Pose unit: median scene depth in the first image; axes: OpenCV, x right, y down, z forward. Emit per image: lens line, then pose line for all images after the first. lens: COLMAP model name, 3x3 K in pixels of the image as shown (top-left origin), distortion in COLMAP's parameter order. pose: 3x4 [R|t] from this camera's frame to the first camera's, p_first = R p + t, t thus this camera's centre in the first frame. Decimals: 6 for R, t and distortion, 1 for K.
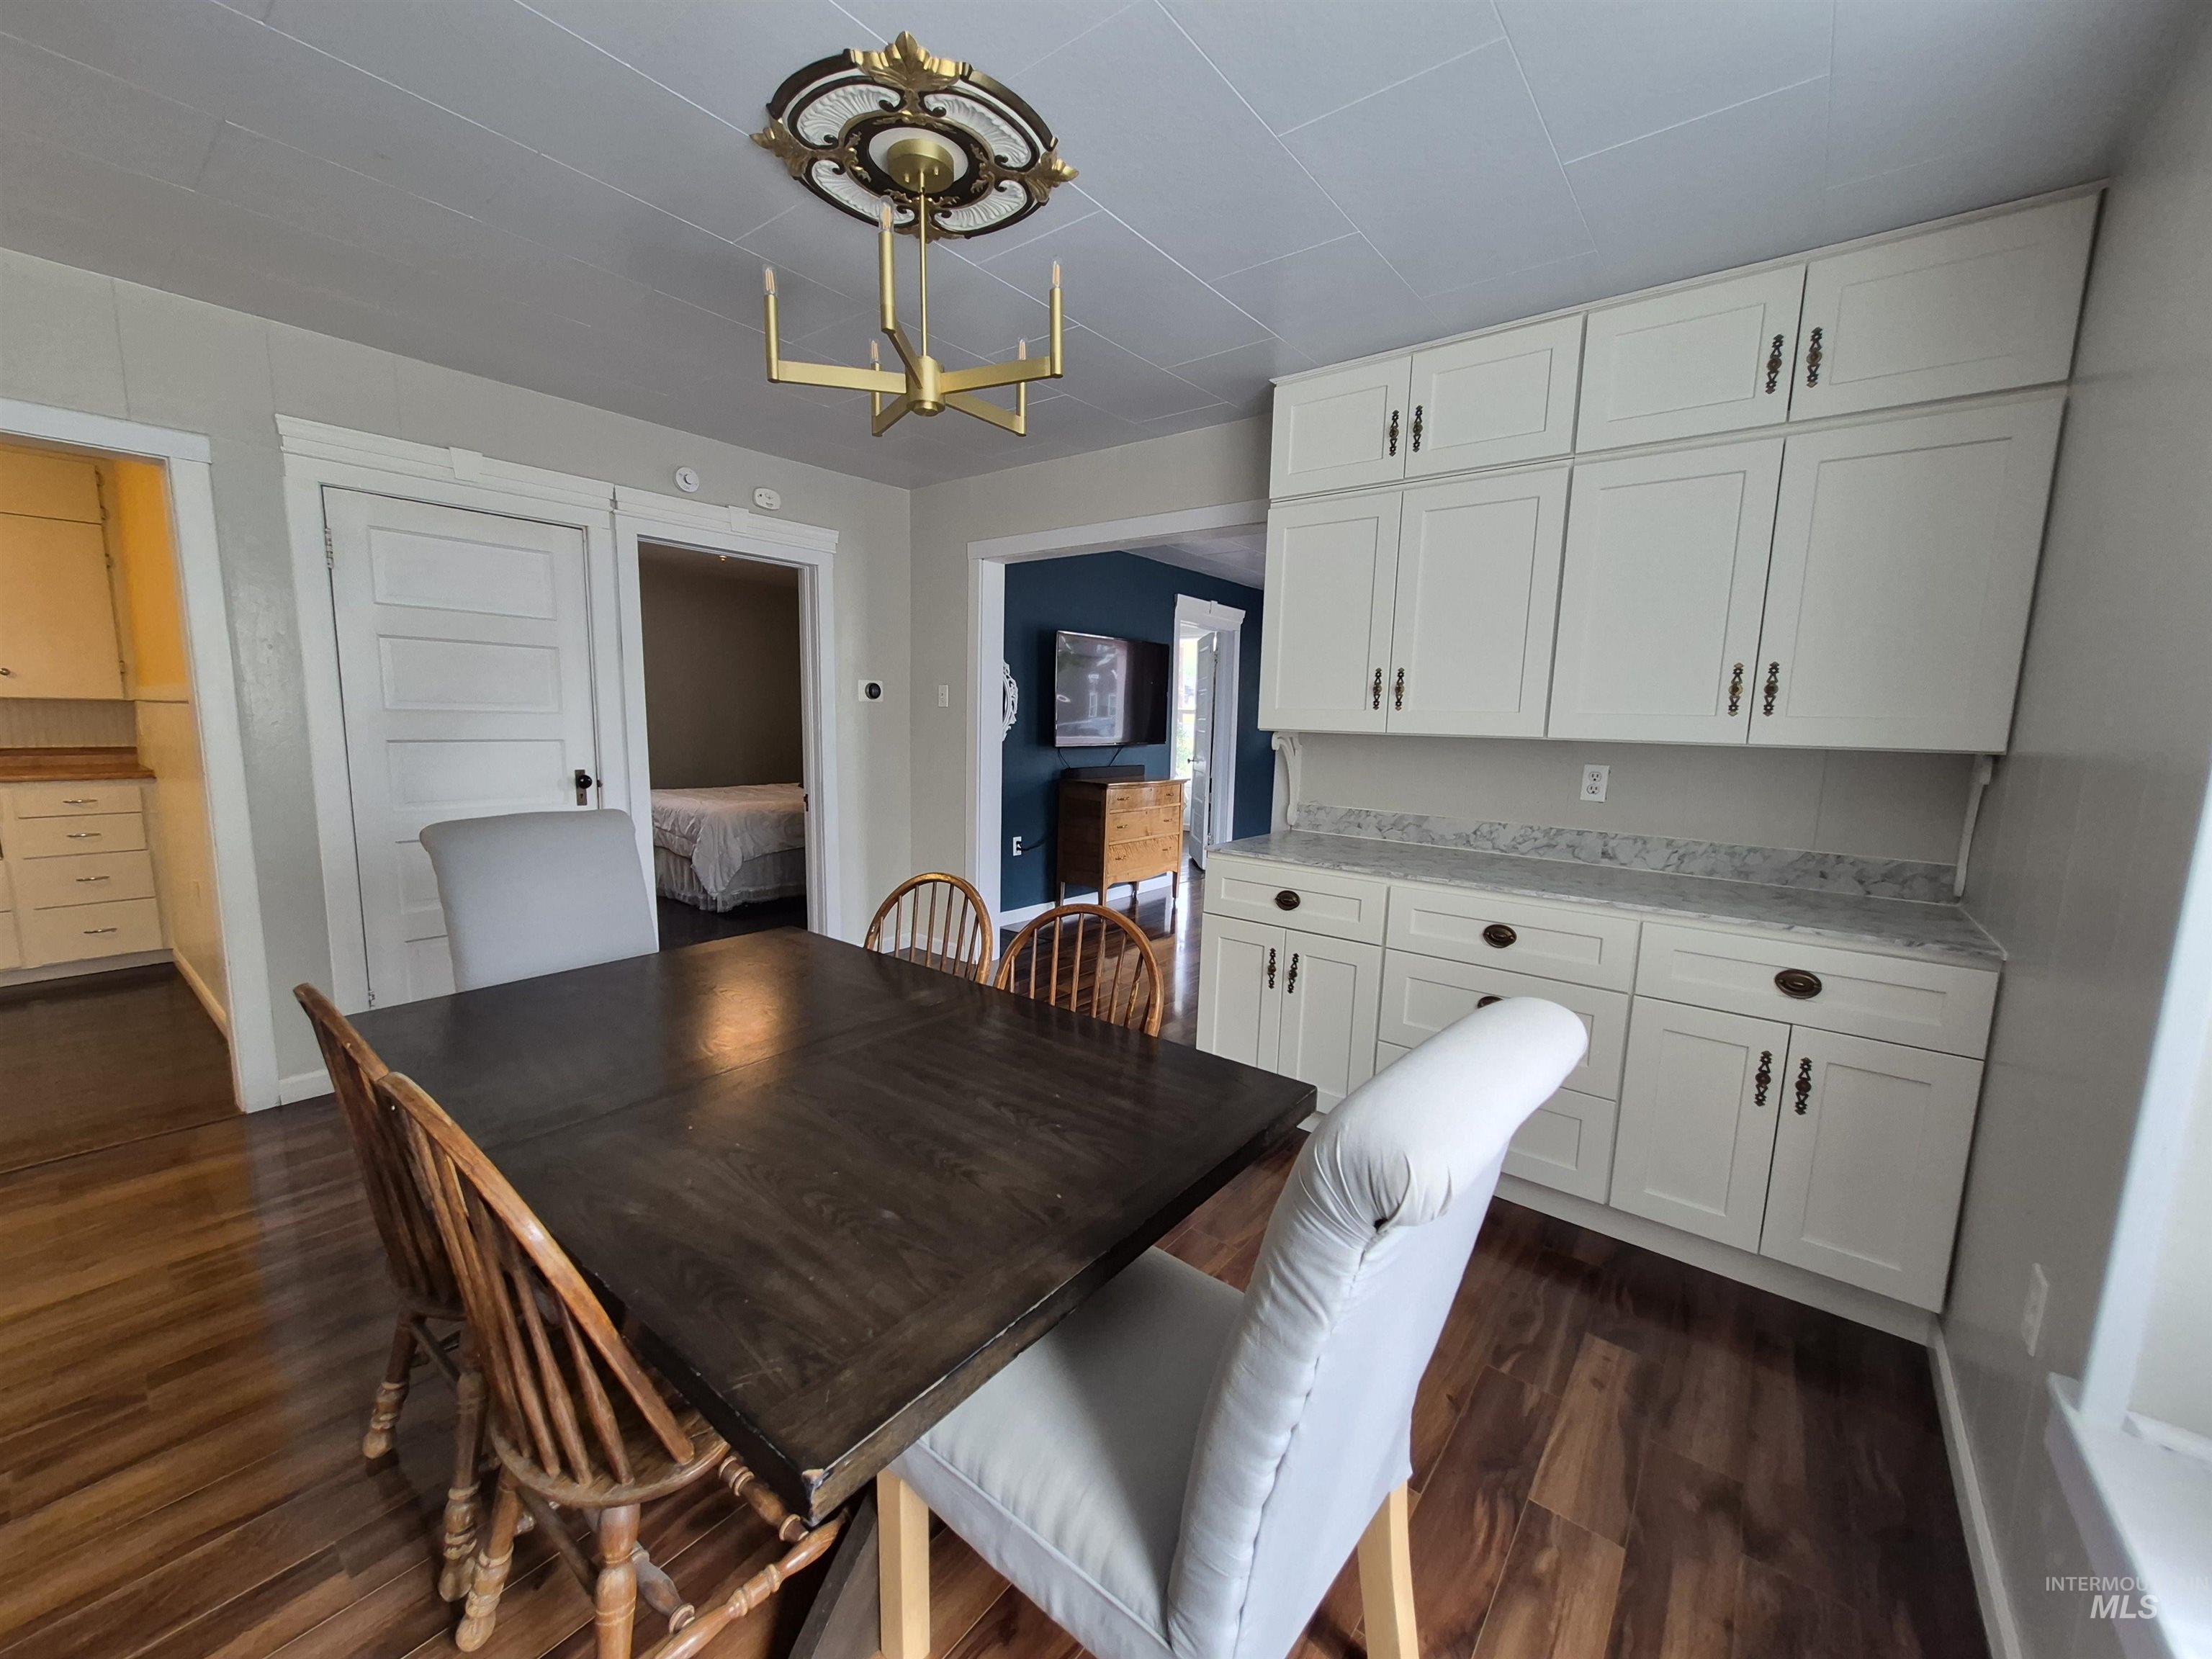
lens RADIAL K [[863.8, 0, 1109.4], [0, 863.8, 831.7], [0, 0, 1]] dist [0.006301, -0.000676]
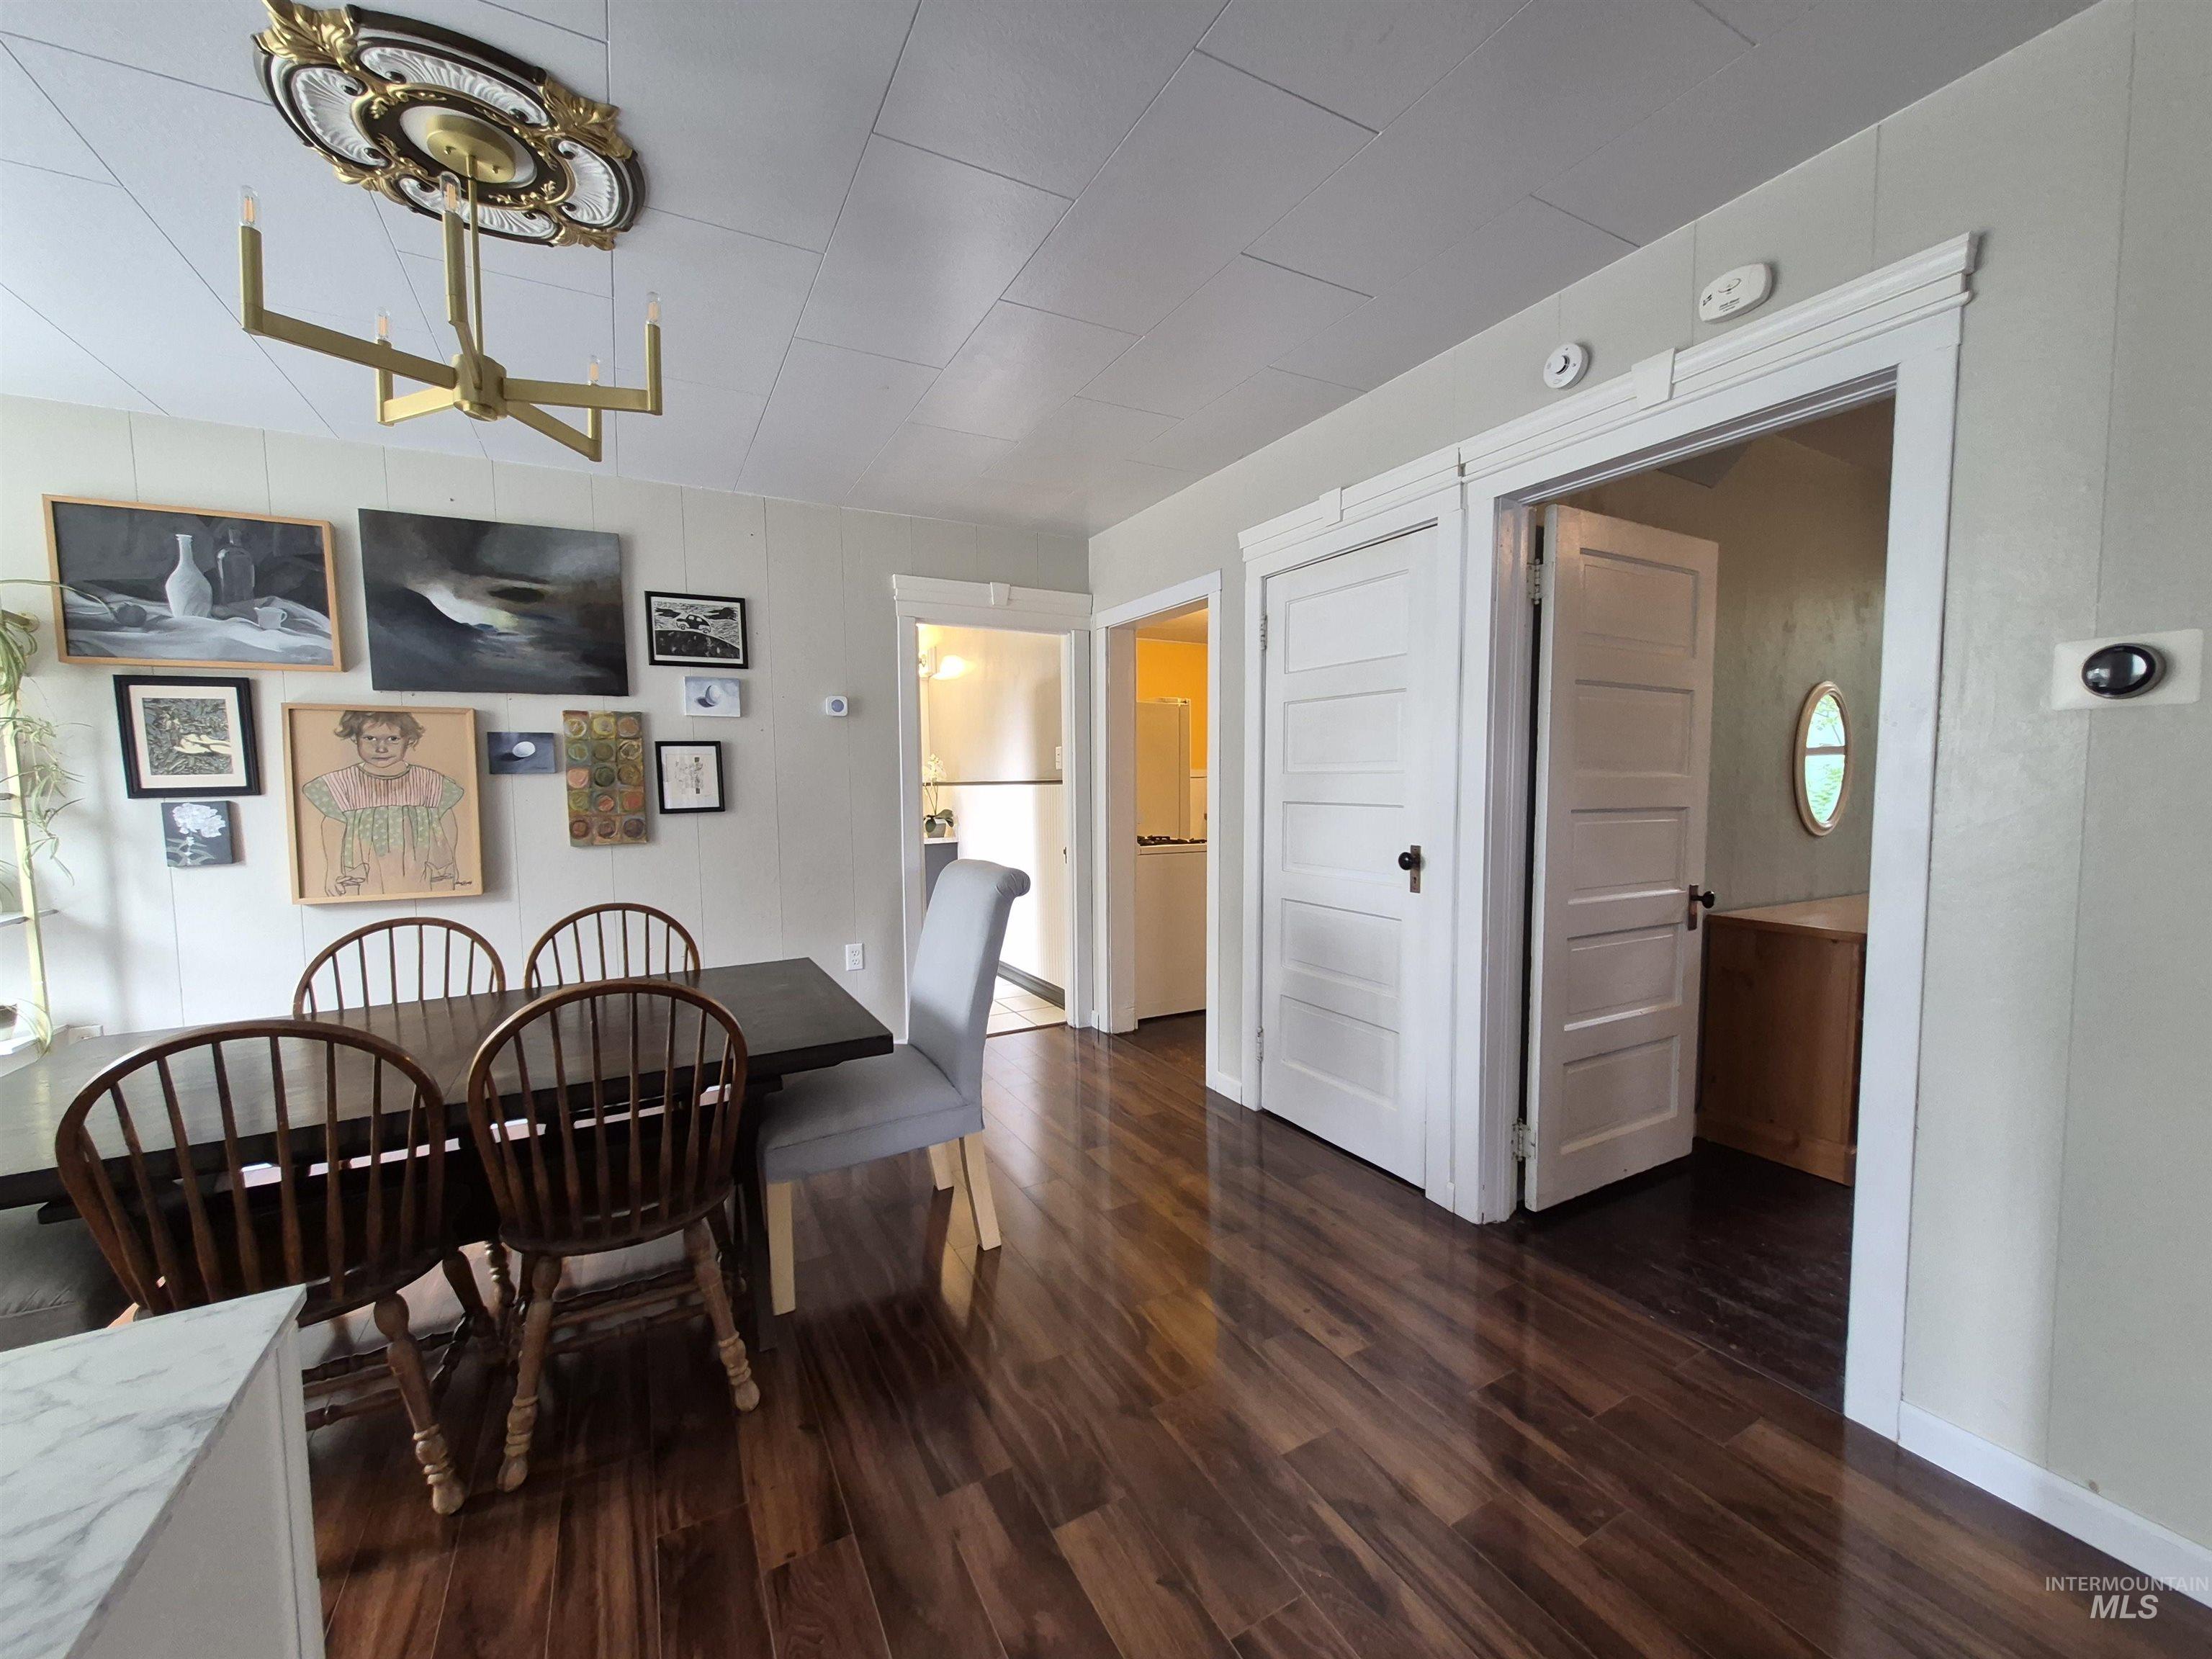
lens RADIAL K [[863.8, 0, 1098.6], [0, 863.8, 836.3], [0, 0, 1]] dist [0.006301, -0.000676]
pose [[-0.393243, 0.047648, -0.918199, 0.203820], [-0.117297, 0.987896, 0.101501, -0.129764], [0.911922, 0.147617, -0.382894, 1.090364]]
